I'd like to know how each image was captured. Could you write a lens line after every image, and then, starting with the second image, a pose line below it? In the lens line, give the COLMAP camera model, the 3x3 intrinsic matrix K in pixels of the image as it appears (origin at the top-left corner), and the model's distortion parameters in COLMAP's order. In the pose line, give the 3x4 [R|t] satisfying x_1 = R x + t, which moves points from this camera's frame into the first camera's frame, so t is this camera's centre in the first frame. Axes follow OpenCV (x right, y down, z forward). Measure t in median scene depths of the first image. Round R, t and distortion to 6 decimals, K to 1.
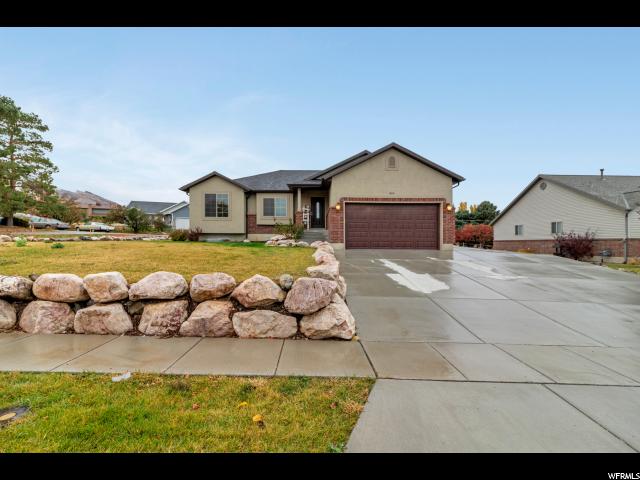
lens RADIAL K [[277.8, 0, 320.9], [0, 277.8, 240.1], [0, 0, 1]] dist [0.004387, 0.000375]
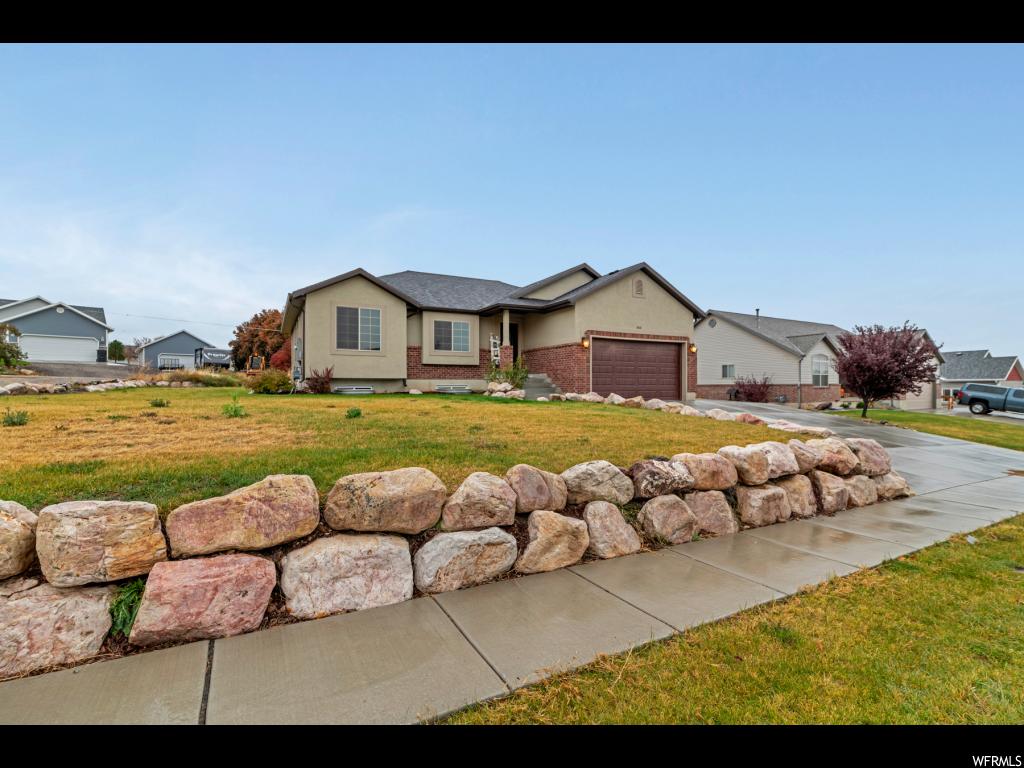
lens RADIAL K [[444.5, 0, 520.2], [0, 444.5, 383.8], [0, 0, 1]] dist [0.004387, 0.000375]
pose [[0.889170, -0.004610, 0.457554, -0.497138], [0.001984, 0.999979, 0.006221, -0.018267], [-0.457573, -0.004624, 0.889160, 0.047663]]
